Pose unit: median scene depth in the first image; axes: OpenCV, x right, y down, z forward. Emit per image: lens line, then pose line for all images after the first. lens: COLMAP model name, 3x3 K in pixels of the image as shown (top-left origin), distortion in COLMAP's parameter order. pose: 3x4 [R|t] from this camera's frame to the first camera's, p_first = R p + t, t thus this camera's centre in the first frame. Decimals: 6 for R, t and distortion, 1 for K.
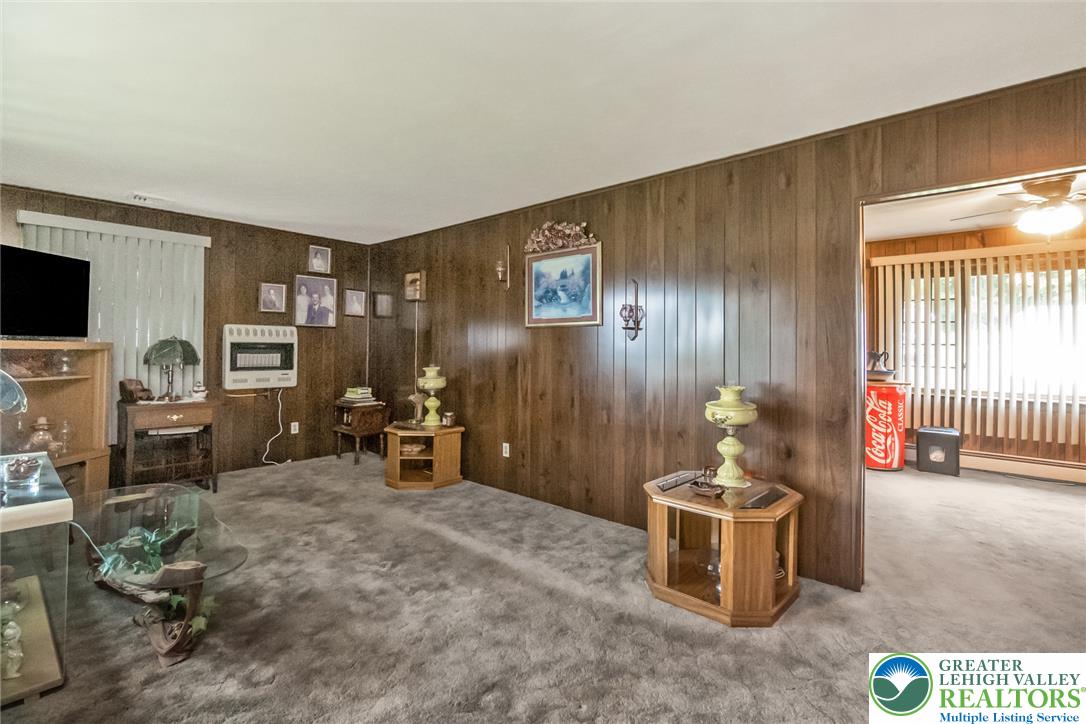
lens RADIAL K [[491.3, 0, 541.5], [0, 491.3, 340.8], [0, 0, 1]] dist [-0.000332, 0.000216]
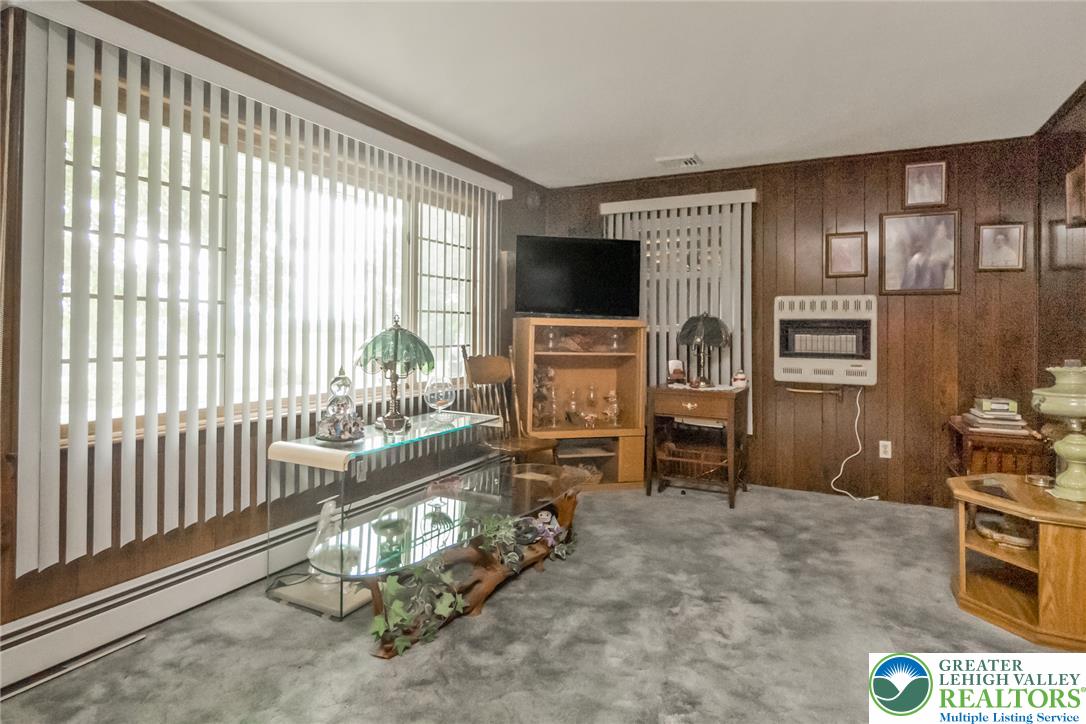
lens RADIAL K [[594.8, 0, 542.8], [0, 594.8, 322.6], [0, 0, 1]] dist [-0.003944, -0.000867]
pose [[0.257330, -0.015127, -0.966205, 0.168261], [0.006290, 0.999883, -0.013979, 0.018866], [0.966303, -0.002480, 0.257395, 0.403388]]
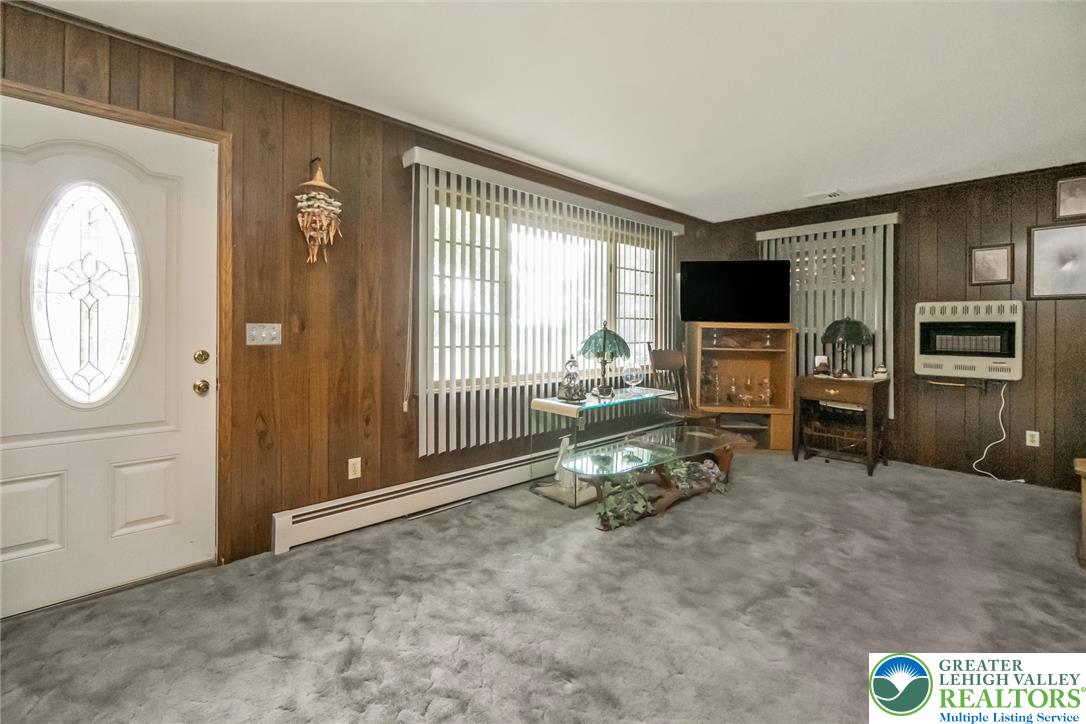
lens RADIAL K [[481.2, 0, 546.2], [0, 481.2, 331.0], [0, 0, 1]] dist [-0.000887, -0.000124]
pose [[-0.071648, -0.006509, -0.997409, 0.298261], [0.004595, 0.999966, -0.006856, 0.022150], [0.997419, -0.005074, -0.071616, 0.376395]]
